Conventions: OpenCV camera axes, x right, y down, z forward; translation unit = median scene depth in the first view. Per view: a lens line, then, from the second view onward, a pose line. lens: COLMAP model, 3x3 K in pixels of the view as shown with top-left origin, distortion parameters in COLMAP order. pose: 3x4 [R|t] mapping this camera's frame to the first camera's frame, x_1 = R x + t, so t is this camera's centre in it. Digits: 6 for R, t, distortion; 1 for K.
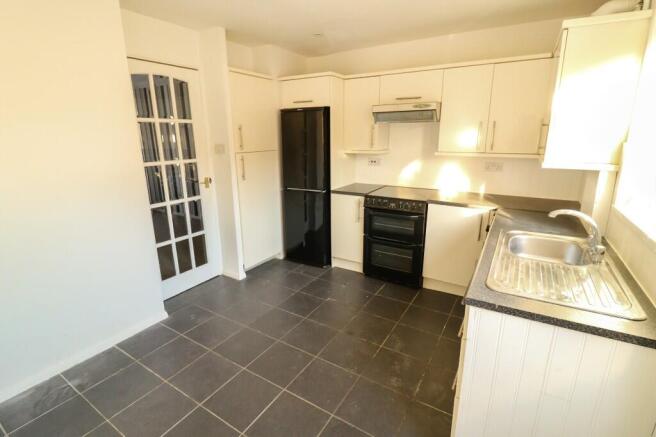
lens RADIAL K [[311.3, 0, 328.4], [0, 311.3, 216.5], [0, 0, 1]] dist [0.002484, -0.000850]
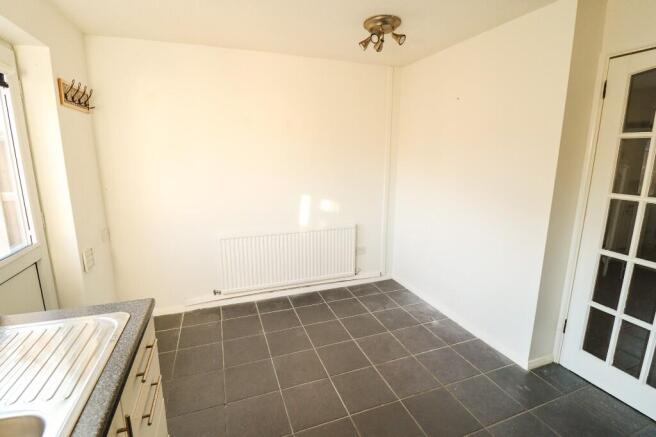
lens RADIAL K [[311.3, 0, 329.1], [0, 311.3, 213.5], [0, 0, 1]] dist [0.002484, -0.000850]
pose [[-0.611588, 0.159231, -0.774987, 0.393430], [-0.199192, 0.916996, 0.345602, -0.247878], [0.765691, 0.365738, -0.529106, 0.884889]]
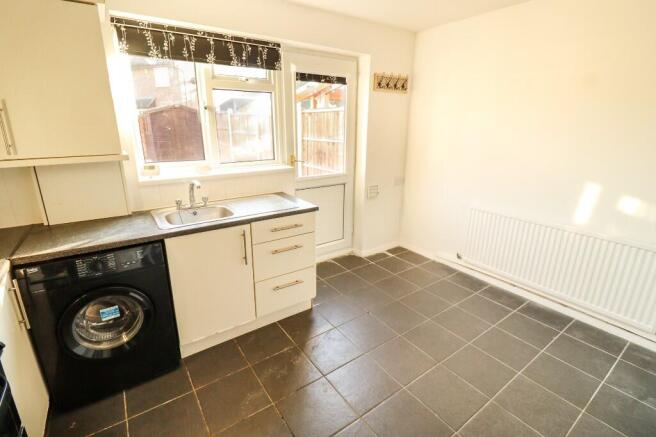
lens RADIAL K [[311.3, 0, 327.9], [0, 311.3, 218.5], [0, 0, 1]] dist [0.002484, -0.000850]
pose [[-0.918550, -0.112527, 0.378950, -0.172588], [0.102008, 0.858688, 0.502245, -0.296105], [-0.381916, 0.499993, -0.777269, 1.138289]]
